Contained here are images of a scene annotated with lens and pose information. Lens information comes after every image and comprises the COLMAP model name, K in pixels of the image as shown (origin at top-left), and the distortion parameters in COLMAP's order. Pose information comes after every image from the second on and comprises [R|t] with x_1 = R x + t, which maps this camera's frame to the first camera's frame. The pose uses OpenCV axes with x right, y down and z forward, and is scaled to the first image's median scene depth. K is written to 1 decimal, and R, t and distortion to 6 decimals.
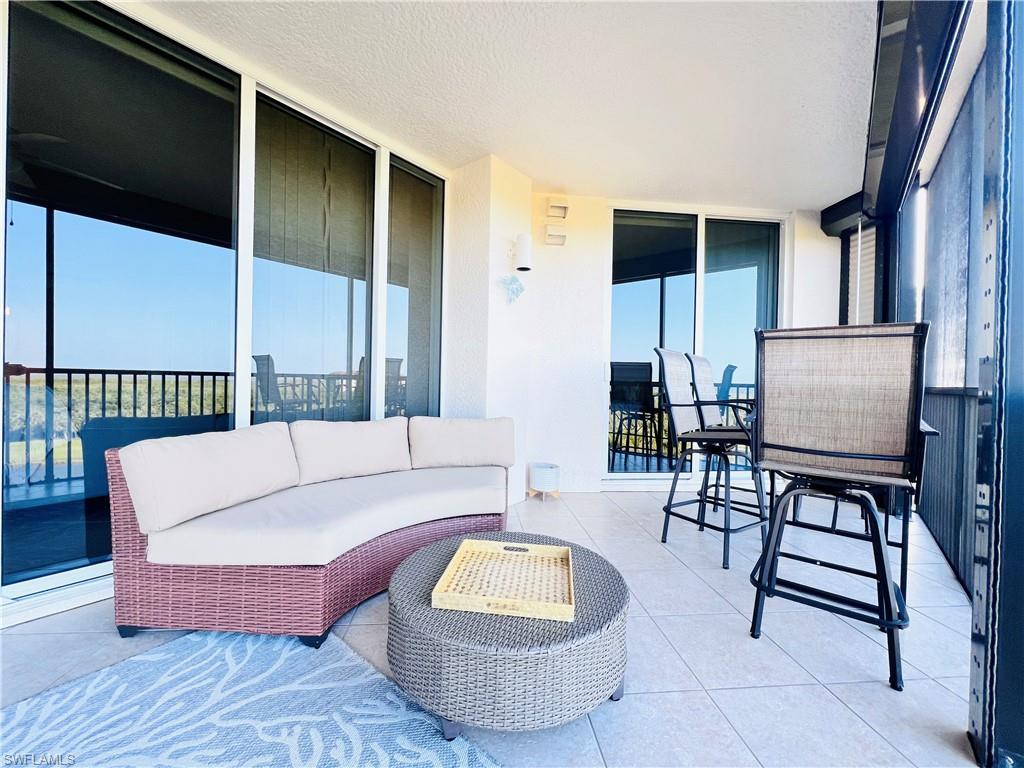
lens RADIAL K [[416.9, 0, 512.0], [0, 416.9, 384.0], [0, 0, 1]] dist [0.000188, 0.000034]
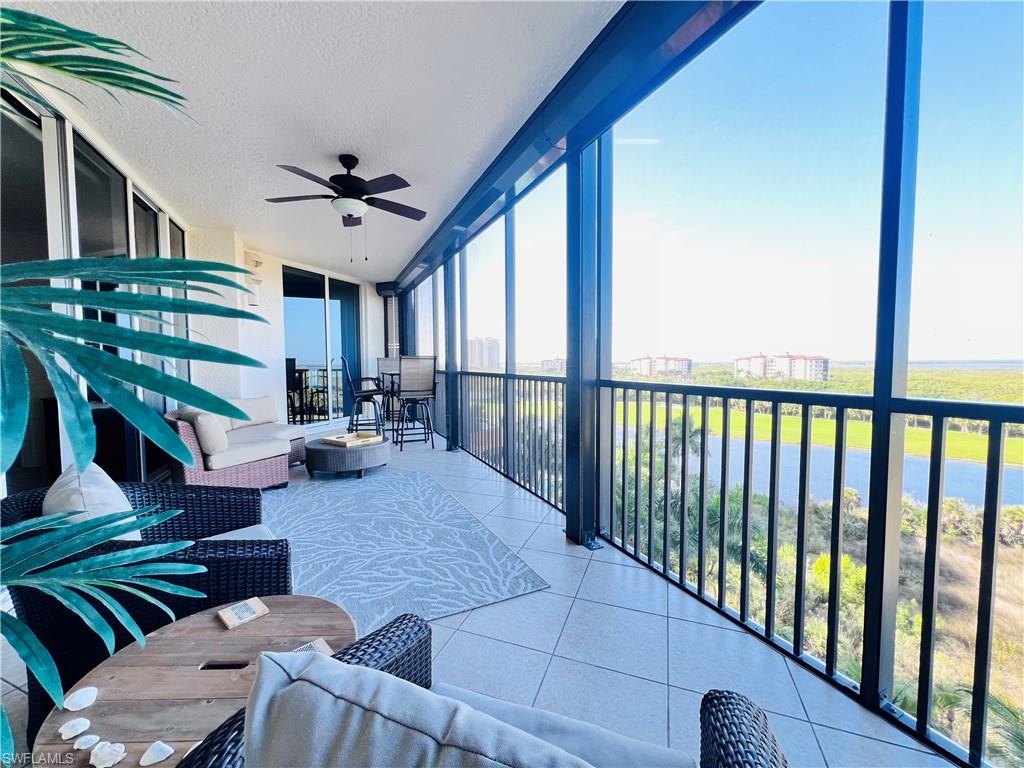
lens RADIAL K [[412.2, 0, 508.5], [0, 412.2, 382.5], [0, 0, 1]] dist [-0.001937, 0.000158]
pose [[0.458316, -0.066123, 0.886326, -0.811767], [0.016809, 0.997695, 0.065740, -0.050702], [-0.888630, -0.015231, 0.458371, -0.532711]]
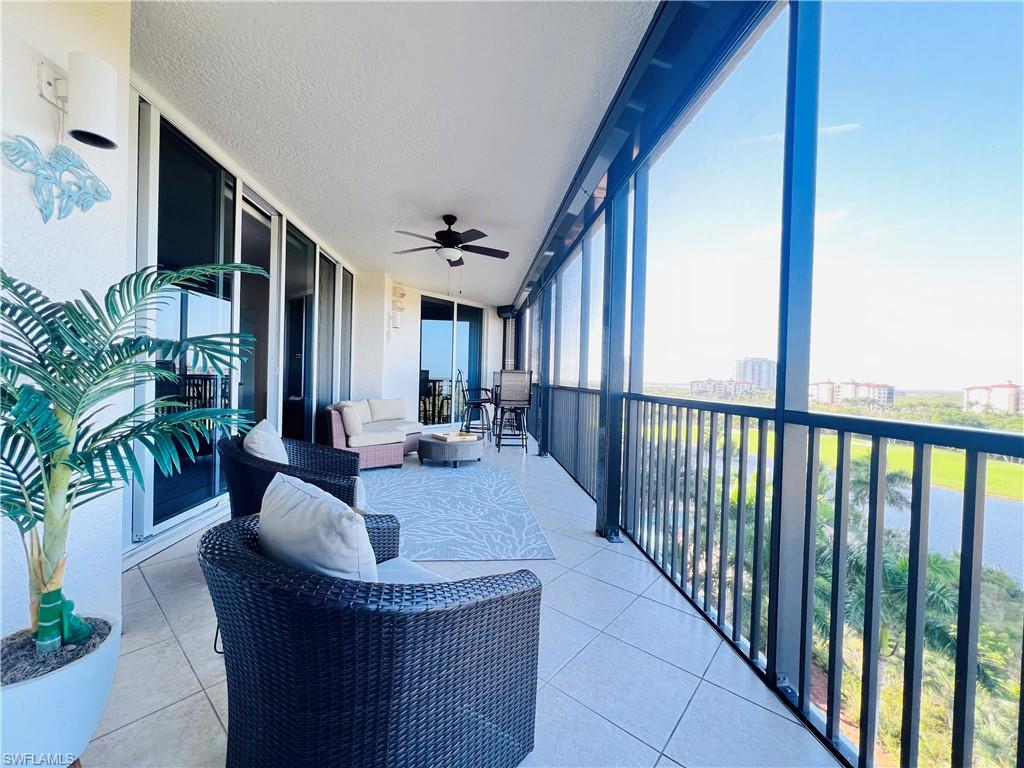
lens RADIAL K [[412.2, 0, 508.5], [0, 412.2, 382.5], [0, 0, 1]] dist [-0.001937, 0.000158]
pose [[0.727500, -0.007465, 0.686067, -0.831299], [-0.011692, 0.999661, 0.023275, -0.043343], [-0.686008, -0.024954, 0.727166, -0.764884]]
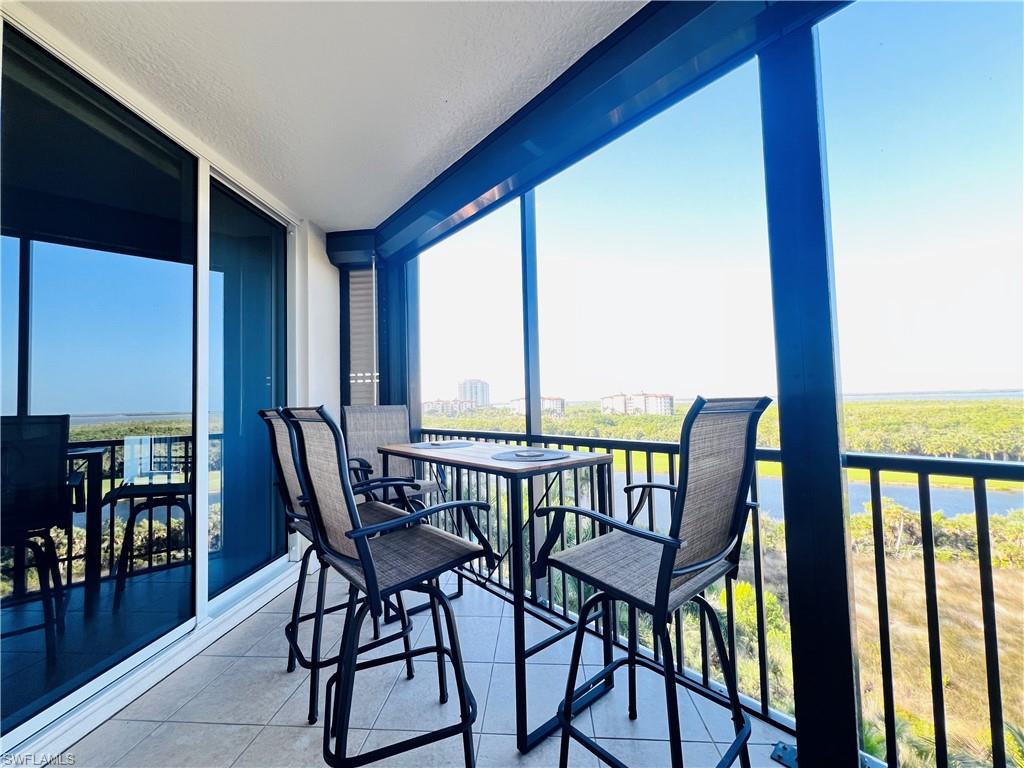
lens RADIAL K [[411.3, 0, 511.9], [0, 411.3, 393.2], [0, 0, 1]] dist [-0.001100, -0.000097]
pose [[0.172197, -0.004288, 0.985053, -0.054255], [0.031606, 0.999500, -0.001174, -0.062372], [-0.984555, 0.031336, 0.172246, 0.482906]]
